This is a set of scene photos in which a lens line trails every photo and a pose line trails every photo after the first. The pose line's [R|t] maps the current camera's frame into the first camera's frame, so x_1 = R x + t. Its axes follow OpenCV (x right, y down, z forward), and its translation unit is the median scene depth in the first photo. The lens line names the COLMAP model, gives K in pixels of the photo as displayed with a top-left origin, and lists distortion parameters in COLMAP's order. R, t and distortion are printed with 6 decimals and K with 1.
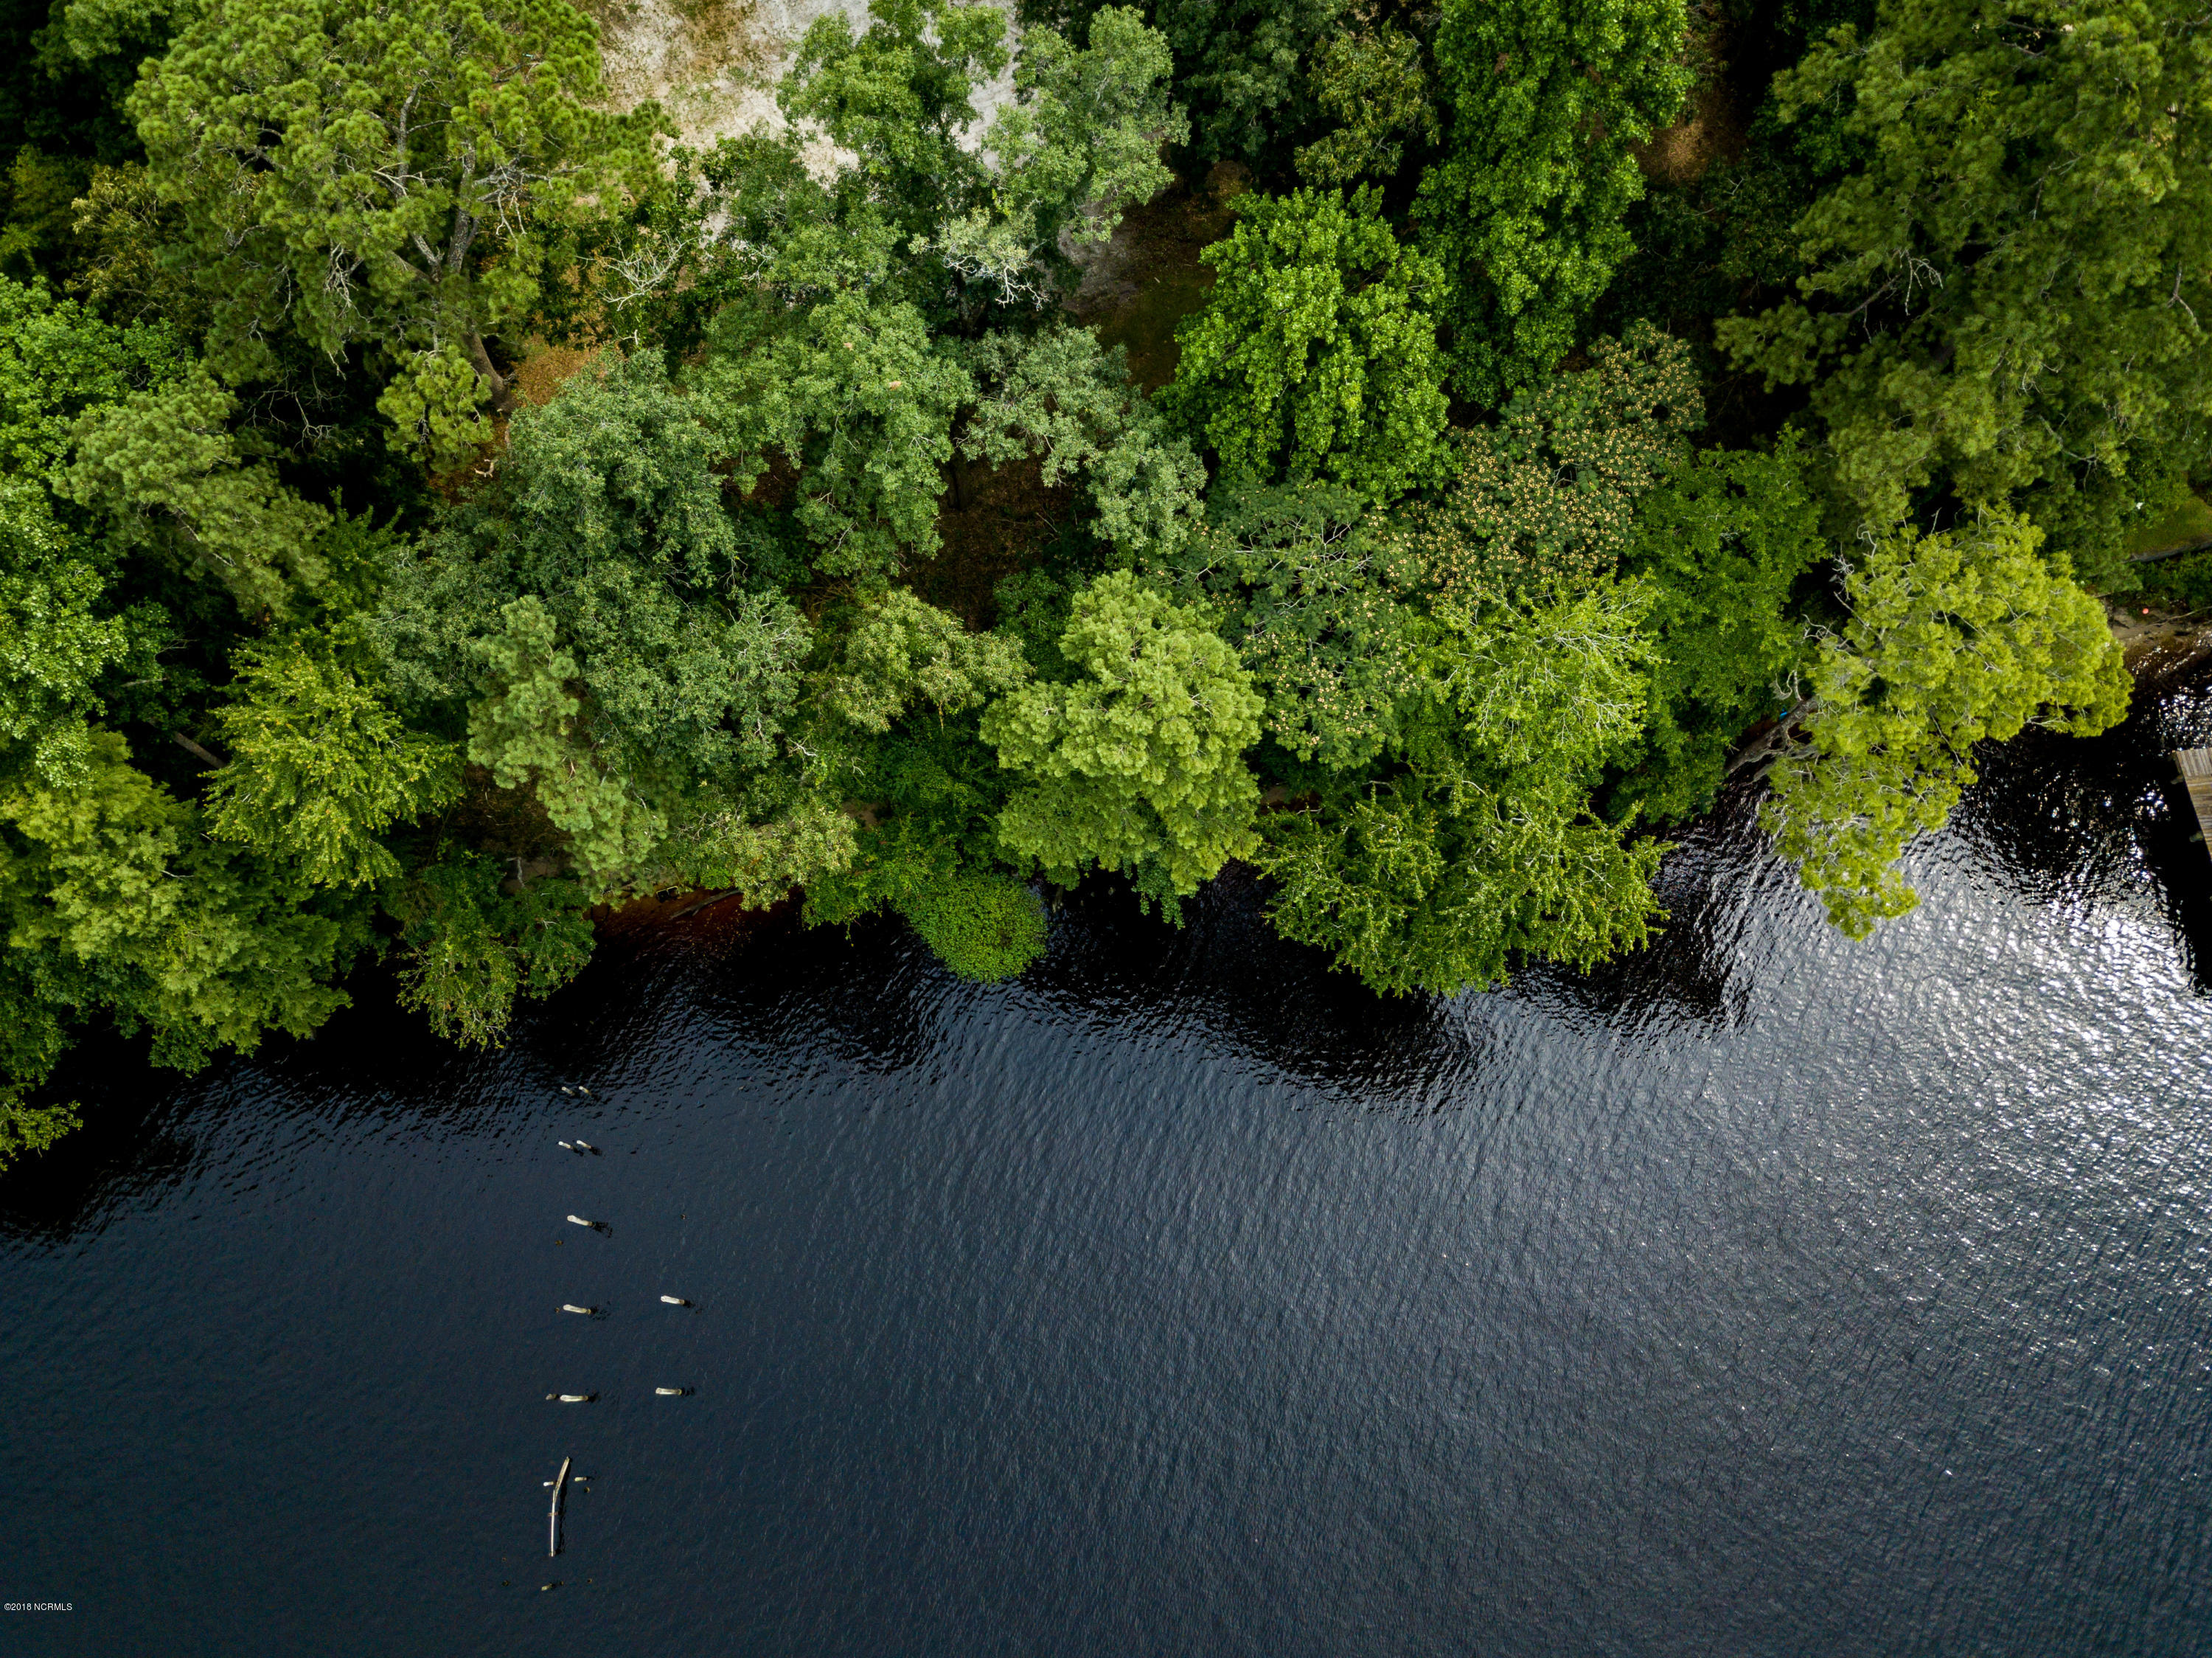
lens RADIAL K [[1676.1, 0, 1101.3], [0, 1676.1, 844.9], [0, 0, 1]] dist [0.024734, -0.001852]
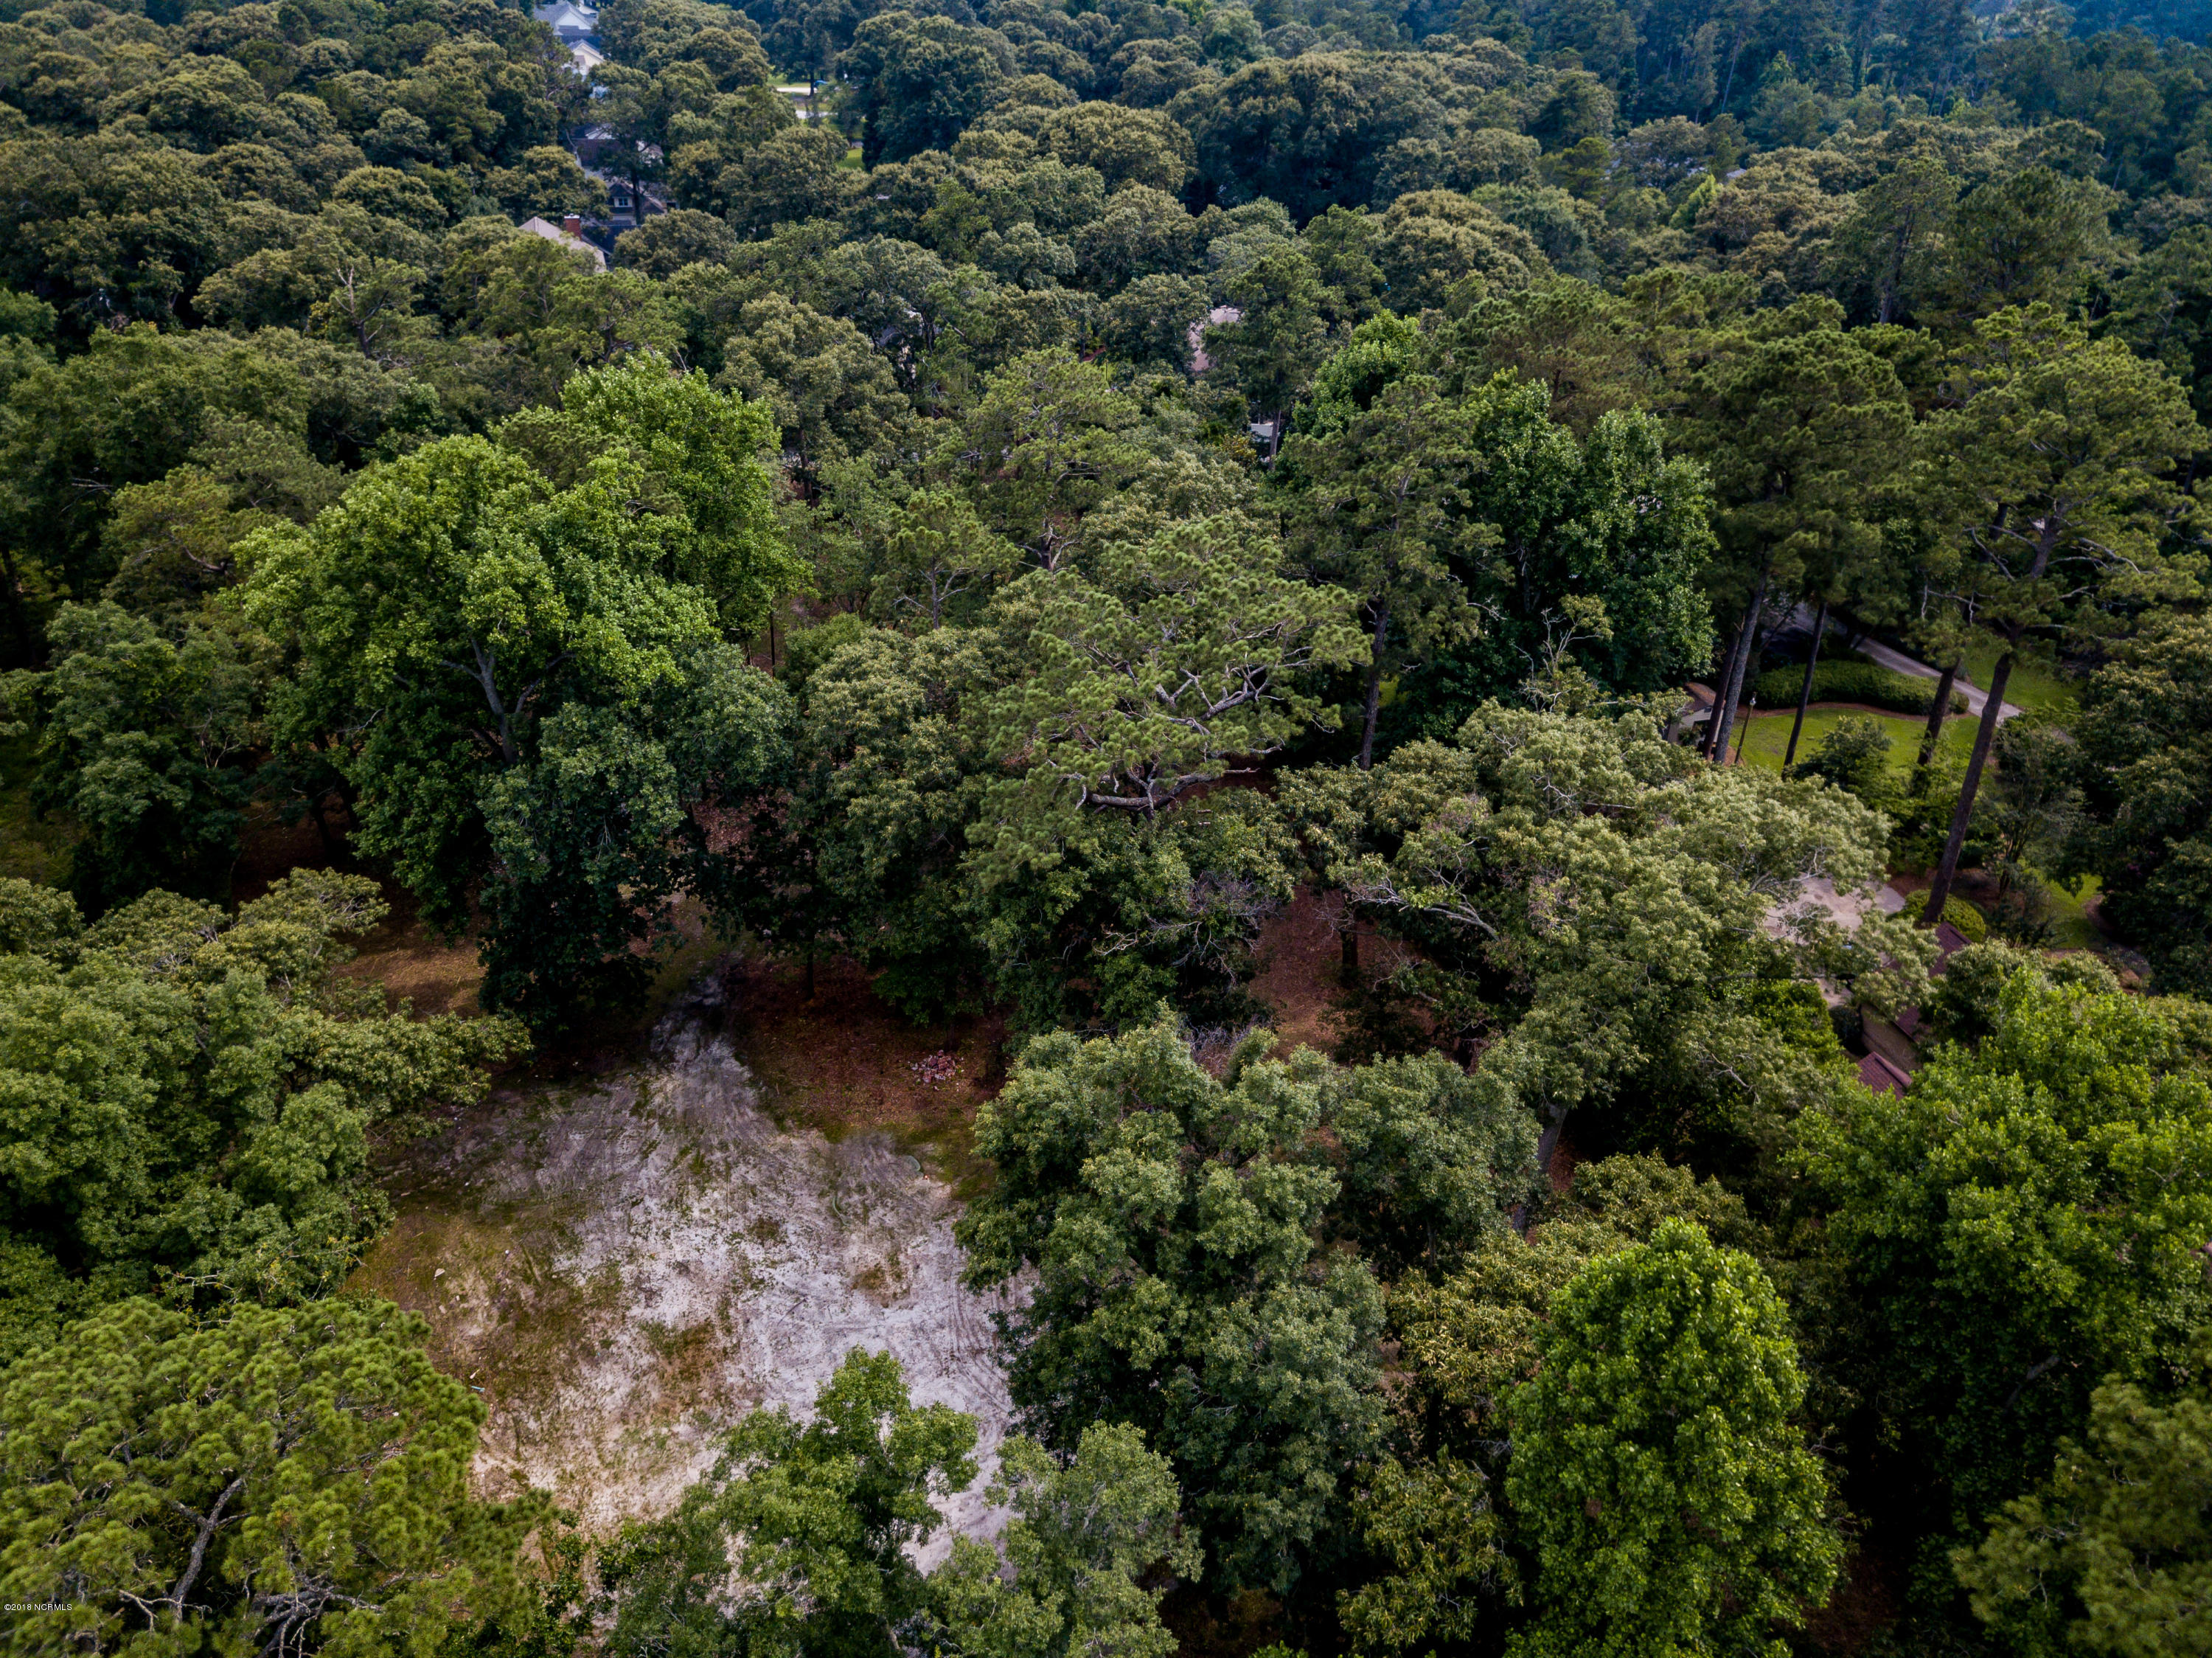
lens RADIAL K [[1680.6, 0, 1103.2], [0, 1680.6, 871.5], [0, 0, 1]] dist [0.023049, 0.009340]
pose [[0.998454, 0.042971, -0.035255, 0.020500], [-0.055574, 0.760702, -0.646718, -0.160076], [-0.000972, 0.647678, 0.761914, 0.190527]]
